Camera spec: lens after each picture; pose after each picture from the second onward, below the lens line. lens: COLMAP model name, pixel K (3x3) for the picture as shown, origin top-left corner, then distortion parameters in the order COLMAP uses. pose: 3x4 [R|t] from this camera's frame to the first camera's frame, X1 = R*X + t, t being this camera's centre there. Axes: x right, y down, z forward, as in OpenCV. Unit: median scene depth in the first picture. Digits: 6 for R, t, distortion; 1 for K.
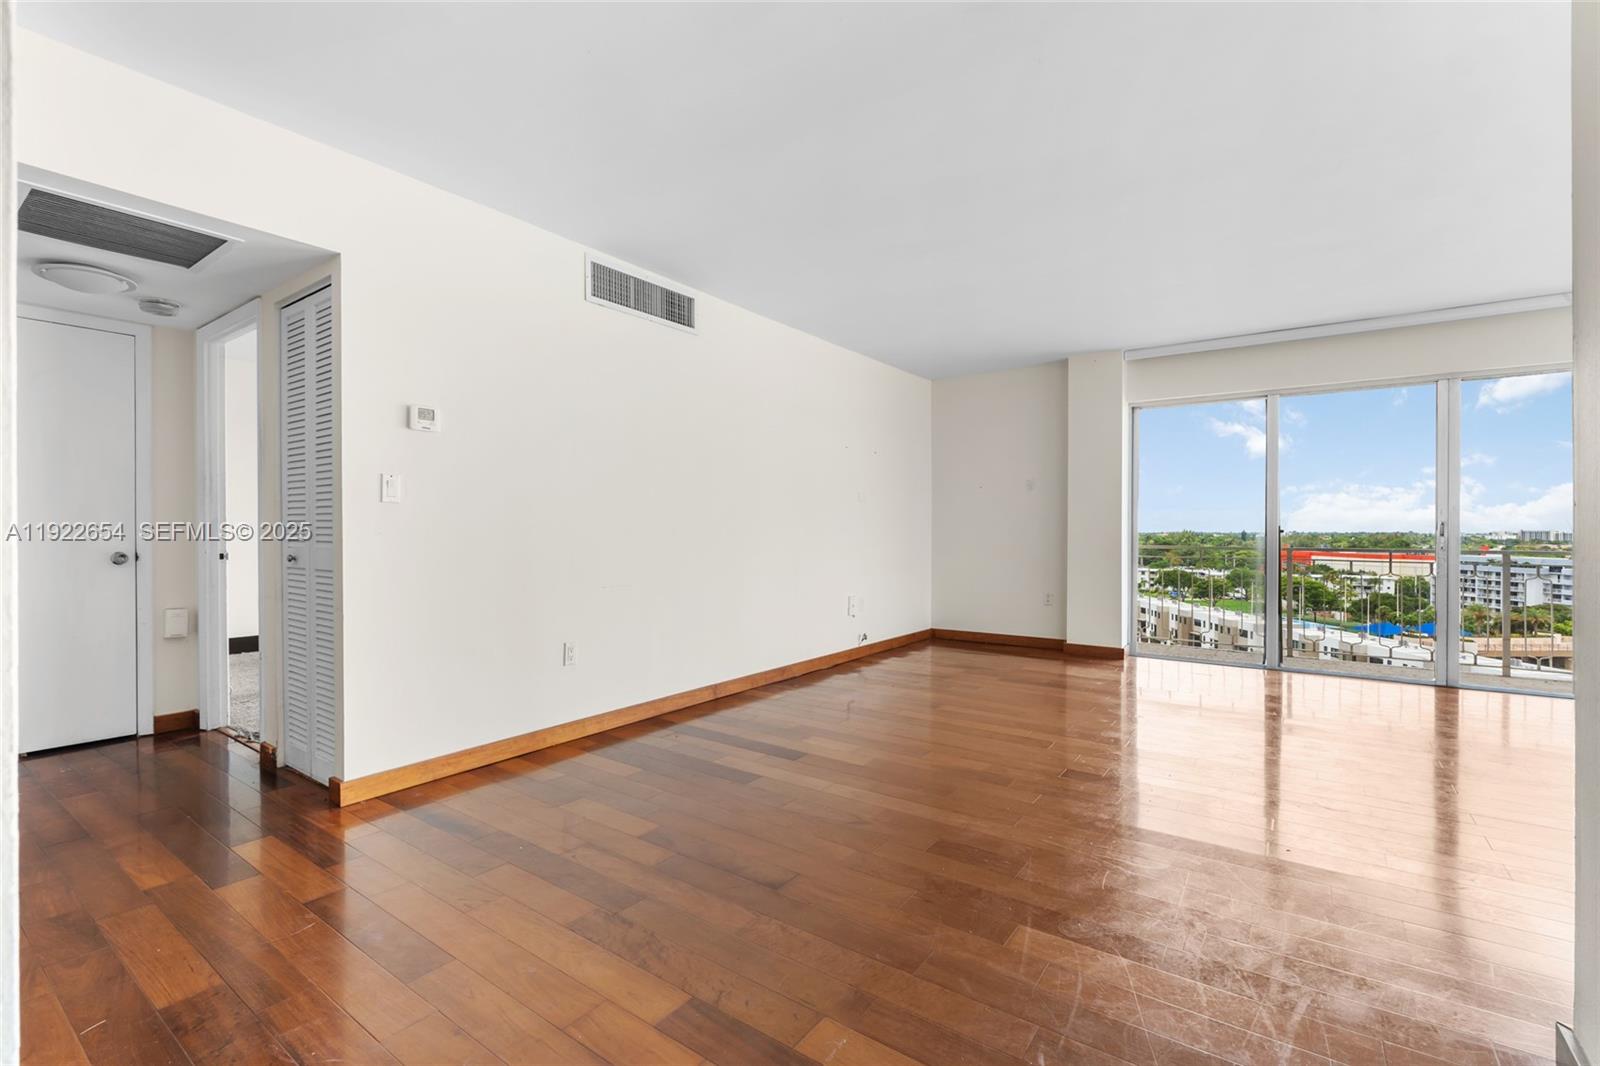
lens RADIAL K [[712.9, 0, 800.0], [0, 712.9, 533.0], [0, 0, 1]] dist [0.000220, -0.000240]
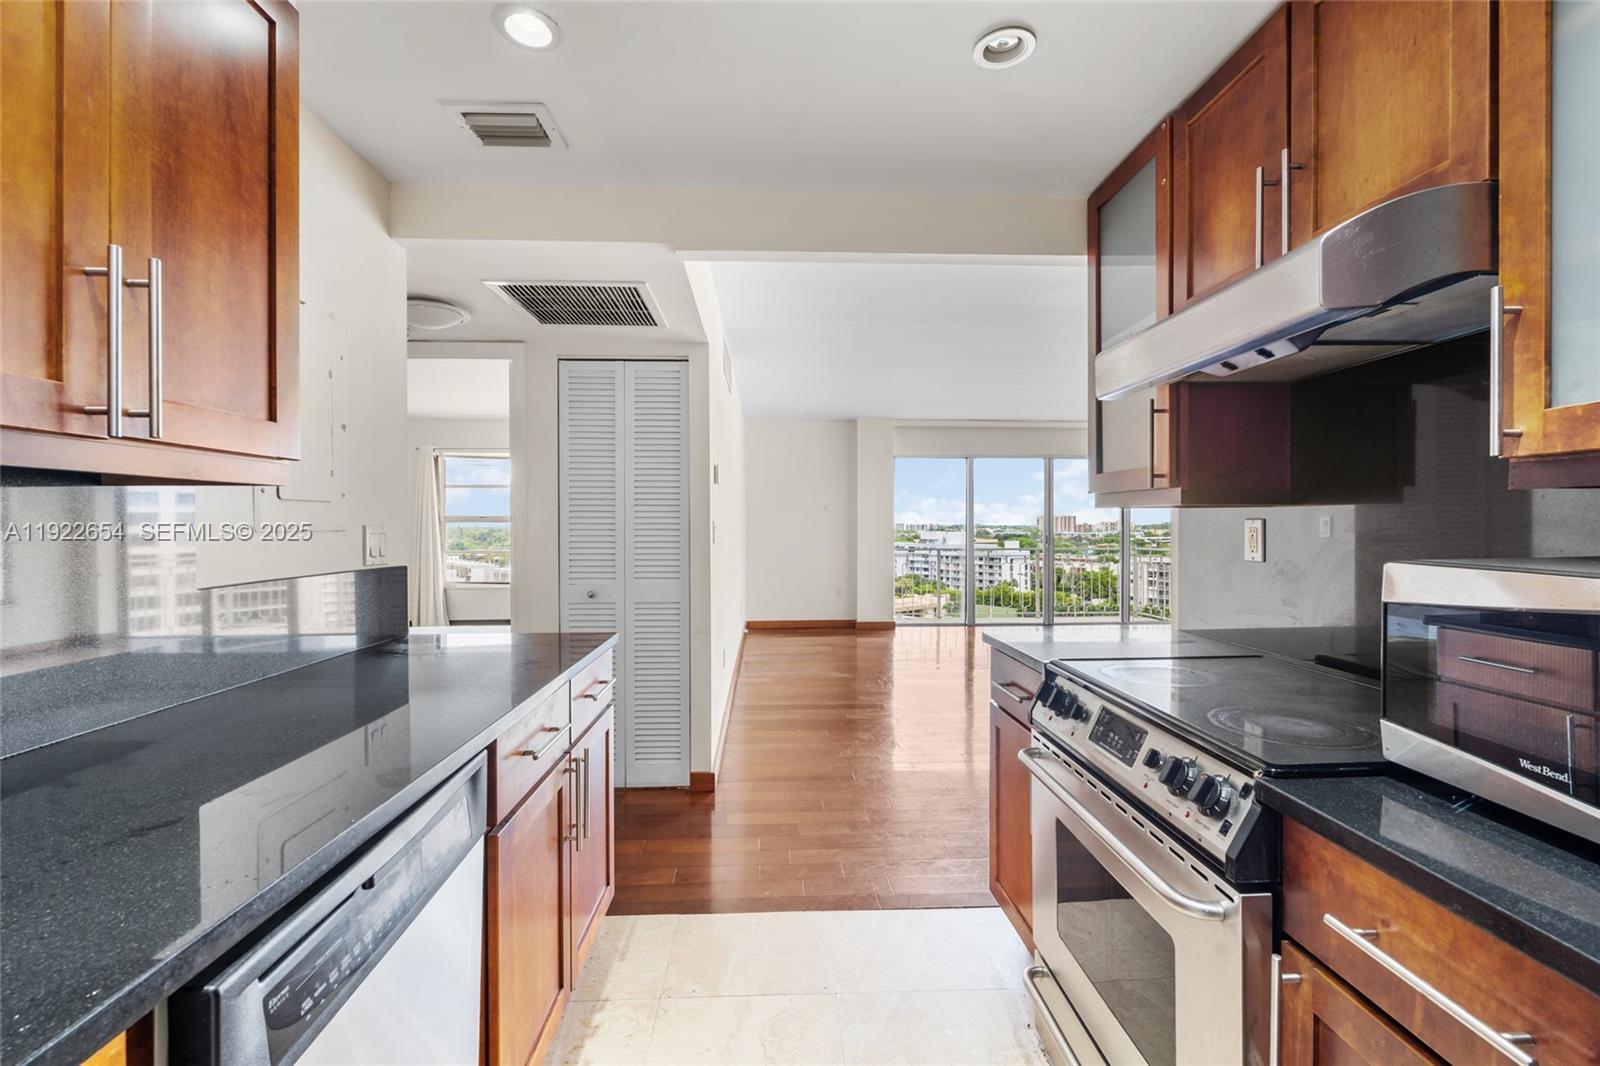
lens RADIAL K [[712.9, 0, 800.0], [0, 712.9, 533.0], [0, 0, 1]] dist [0.000220, -0.000240]
pose [[0.782373, -0.011875, 0.622697, -0.588536], [0.006267, 0.999918, 0.011196, -0.038021], [-0.622779, -0.004857, 0.782383, -0.034545]]
